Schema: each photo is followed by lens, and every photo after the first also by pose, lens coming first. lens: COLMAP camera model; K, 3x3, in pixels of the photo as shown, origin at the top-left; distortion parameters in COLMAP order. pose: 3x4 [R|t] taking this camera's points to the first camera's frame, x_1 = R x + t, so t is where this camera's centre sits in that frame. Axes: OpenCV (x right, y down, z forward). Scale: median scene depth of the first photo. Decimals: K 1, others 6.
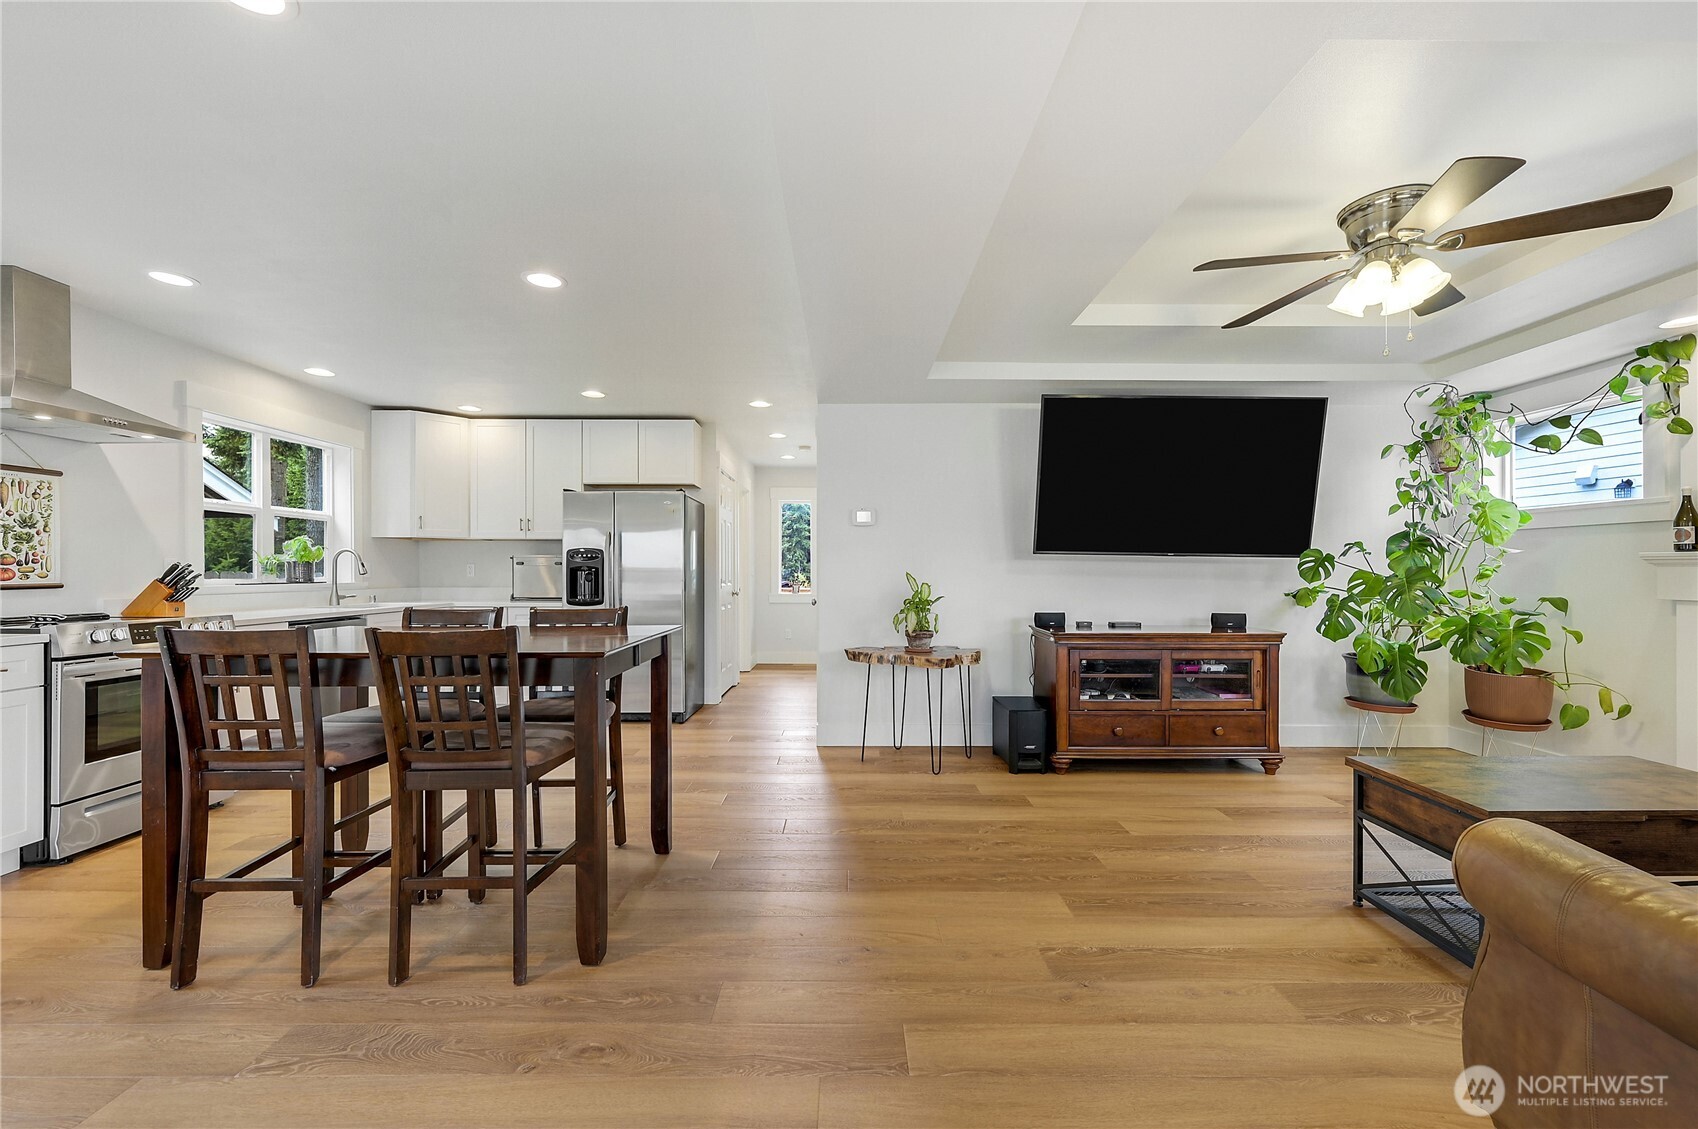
lens RADIAL K [[684.5, 0, 854.2], [0, 684.5, 573.2], [0, 0, 1]] dist [0.002132, -0.000977]
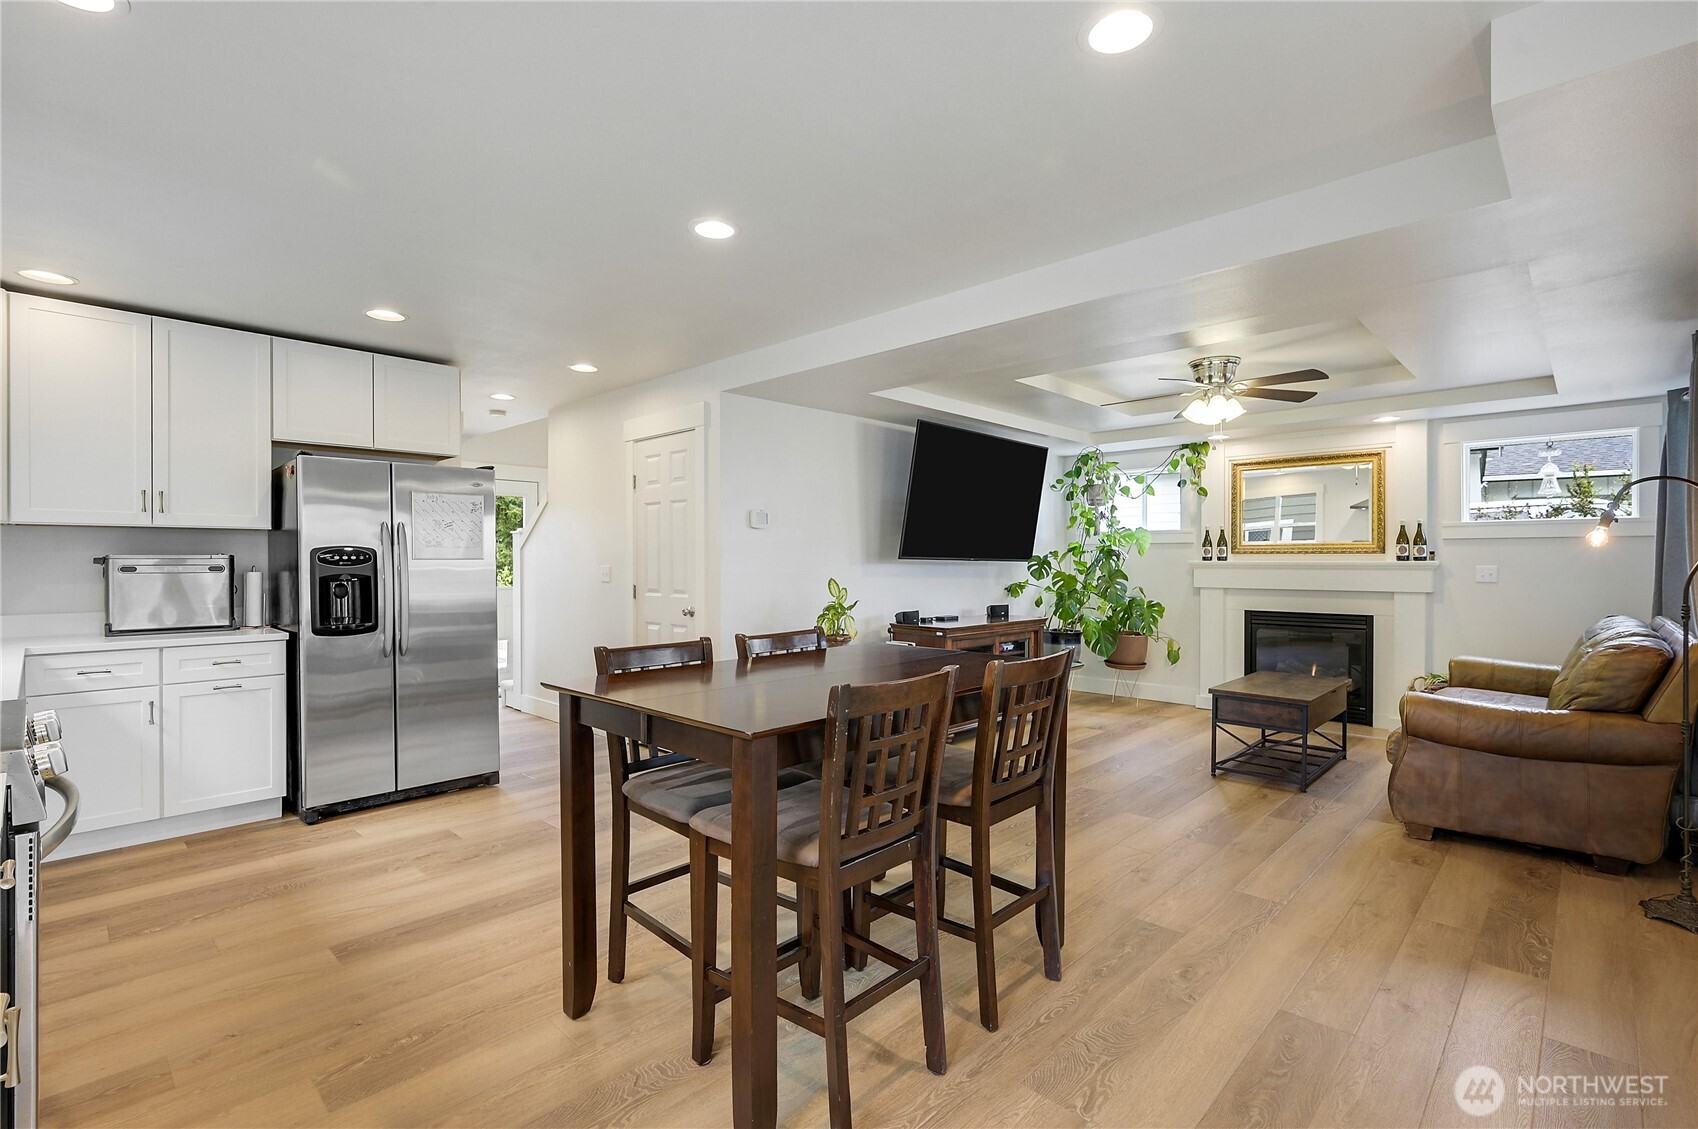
lens RADIAL K [[781.2, 0, 853.5], [0, 781.2, 563.5], [0, 0, 1]] dist [-0.005131, 0.000431]
pose [[0.696061, -0.005262, 0.717963, -0.771651], [0.002360, 0.999985, 0.005041, -0.029909], [-0.717979, -0.001815, 0.696063, 0.183936]]
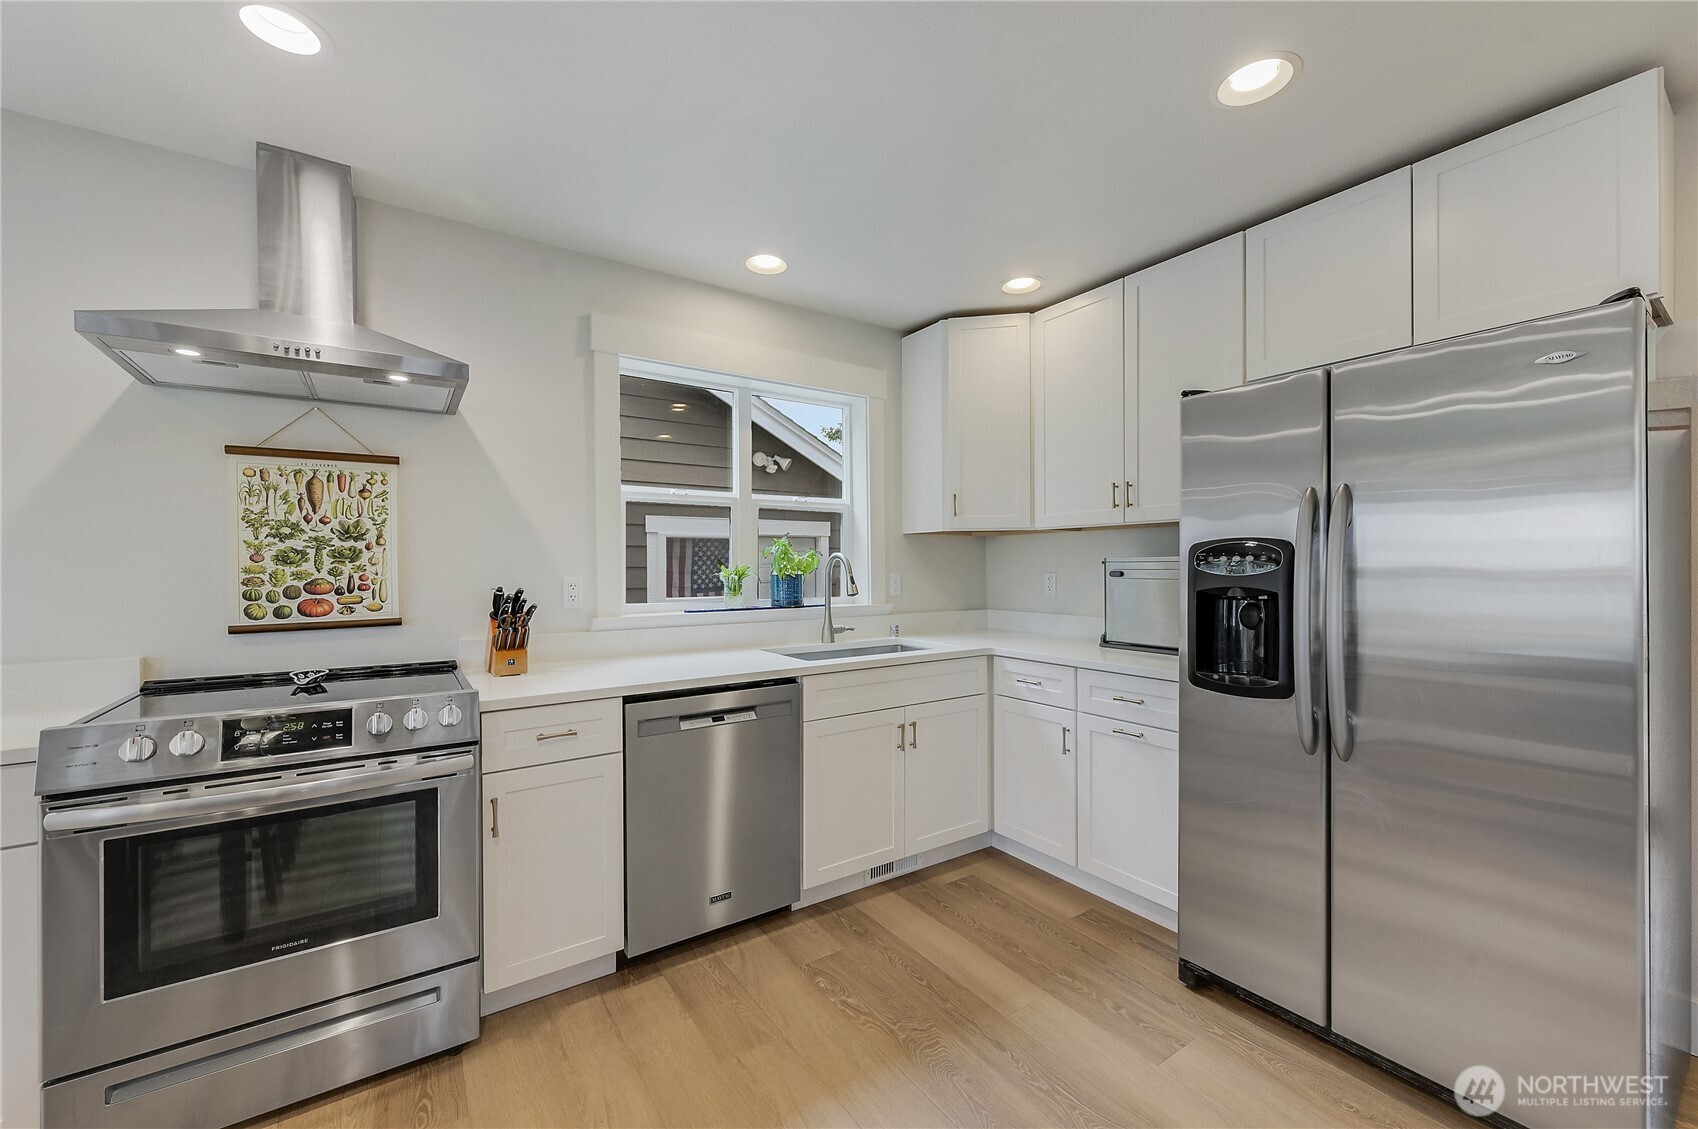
lens RADIAL K [[684.5, 0, 850.6], [0, 684.5, 561.5], [0, 0, 1]] dist [0.002132, -0.000977]
pose [[0.560706, -0.008401, -0.827972, -0.266467], [0.004360, 0.999965, -0.007194, -0.029268], [0.828004, 0.000423, 0.560723, 0.810307]]
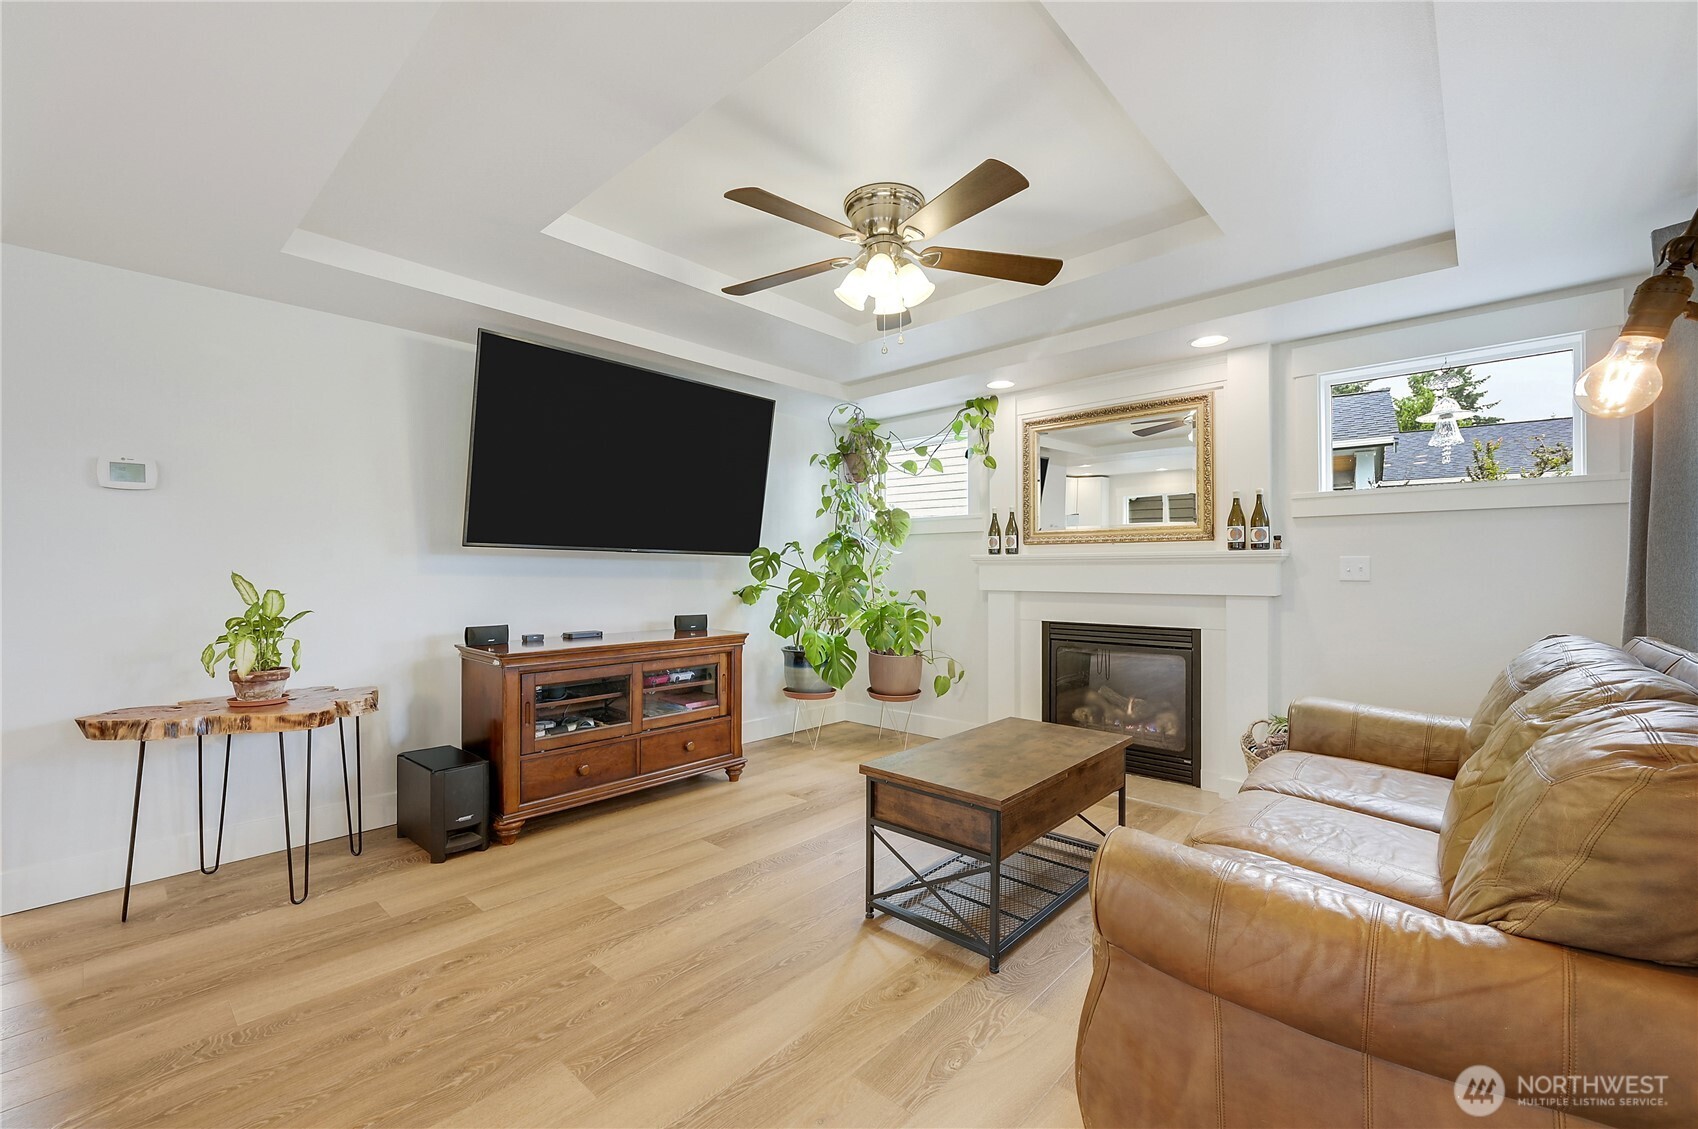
lens RADIAL K [[702.5, 0, 850.4], [0, 702.5, 566.9], [0, 0, 1]] dist [-0.007587, 0.002623]
pose [[0.679674, 0.000731, 0.733514, -0.003489], [0.003866, 0.999982, -0.004579, -0.001298], [-0.733504, 0.005948, 0.679659, 0.213810]]
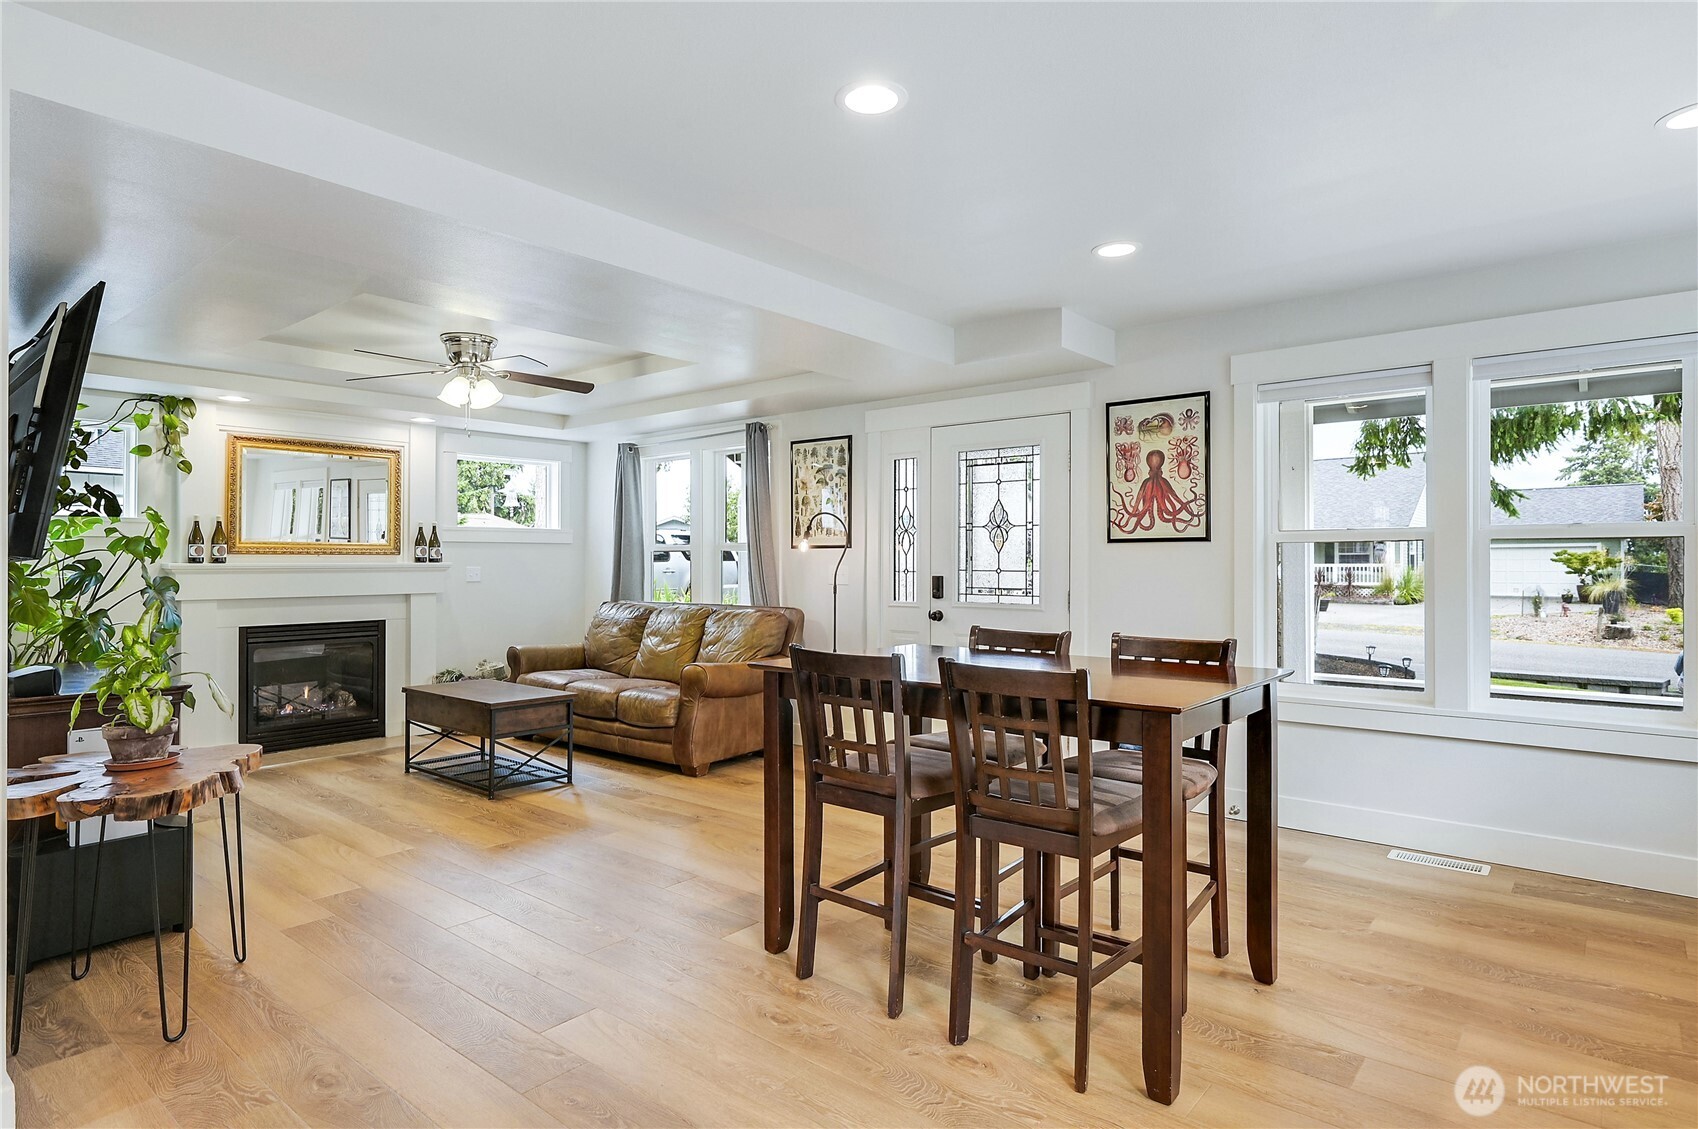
lens RADIAL K [[949.8, 0, 859.7], [0, 949.8, 549.9], [0, 0, 1]] dist [-0.001706, -0.001026]
pose [[-0.760704, 0.006640, 0.649064, -0.784663], [0.001663, 0.999964, -0.008281, -0.032439], [-0.649096, -0.005220, -0.760688, 1.276679]]
